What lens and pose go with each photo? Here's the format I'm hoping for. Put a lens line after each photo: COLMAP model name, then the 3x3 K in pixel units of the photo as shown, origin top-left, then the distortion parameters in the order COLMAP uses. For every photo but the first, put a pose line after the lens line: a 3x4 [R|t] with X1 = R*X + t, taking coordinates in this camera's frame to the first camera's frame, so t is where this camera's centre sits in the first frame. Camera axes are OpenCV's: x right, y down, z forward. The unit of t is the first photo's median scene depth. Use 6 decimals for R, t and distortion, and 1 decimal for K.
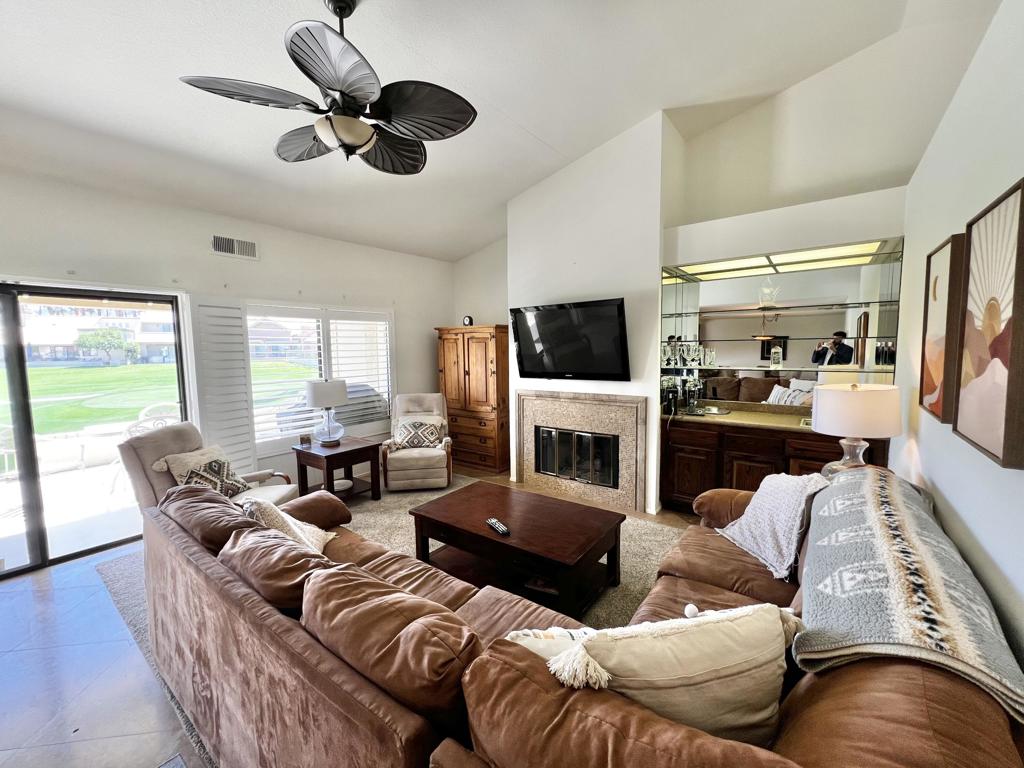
lens RADIAL K [[411.1, 0, 508.3], [0, 411.1, 380.1], [0, 0, 1]] dist [-0.002684, 0.000476]
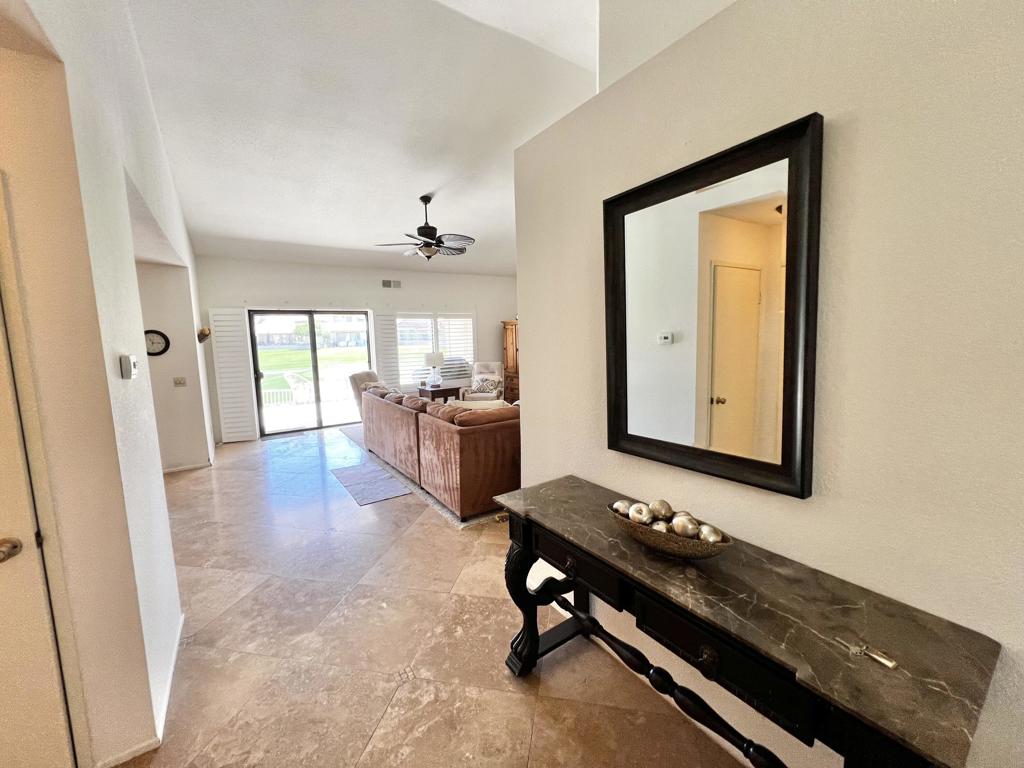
lens RADIAL K [[408.9, 0, 509.3], [0, 408.9, 379.5], [0, 0, 1]] dist [-0.001250, -0.000131]
pose [[0.950543, 0.026011, -0.309501, 0.424398], [-0.015007, 0.999169, 0.037883, 0.043760], [0.310229, -0.031365, 0.950144, -0.608374]]
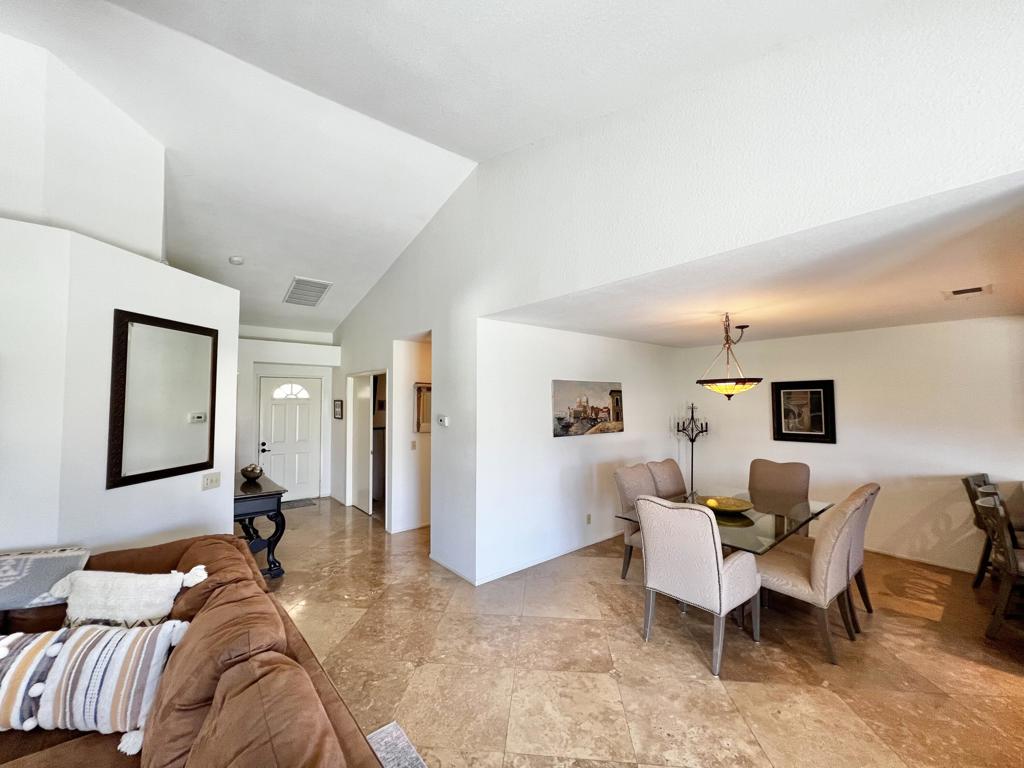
lens RADIAL K [[408.9, 0, 509.0], [0, 408.9, 382.5], [0, 0, 1]] dist [-0.001250, -0.000131]
pose [[-0.976013, 0.025623, 0.216197, -0.370299], [0.033976, 0.998809, 0.035011, -0.064362], [-0.215043, 0.041516, -0.975722, 0.515545]]
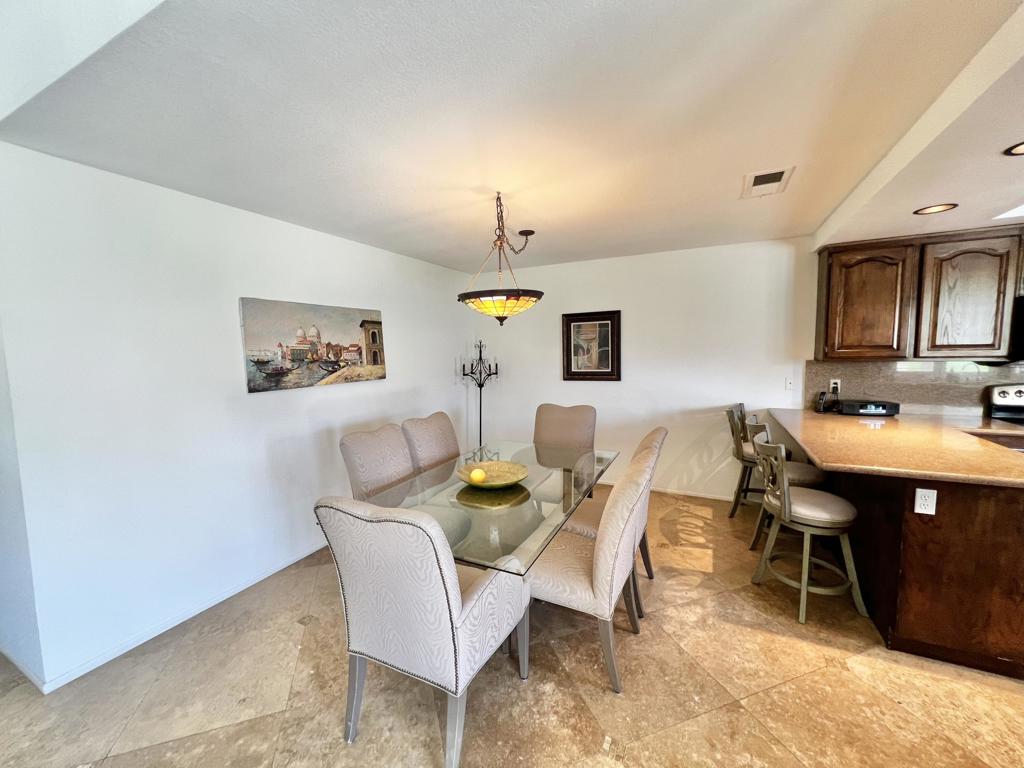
lens RADIAL K [[408.9, 0, 509.3], [0, 408.9, 381.4], [0, 0, 1]] dist [-0.001250, -0.000131]
pose [[-0.979143, 0.050458, -0.196805, -0.514338], [0.017419, 0.985951, 0.166124, -0.004370], [0.202422, 0.159231, -0.966266, 0.191514]]
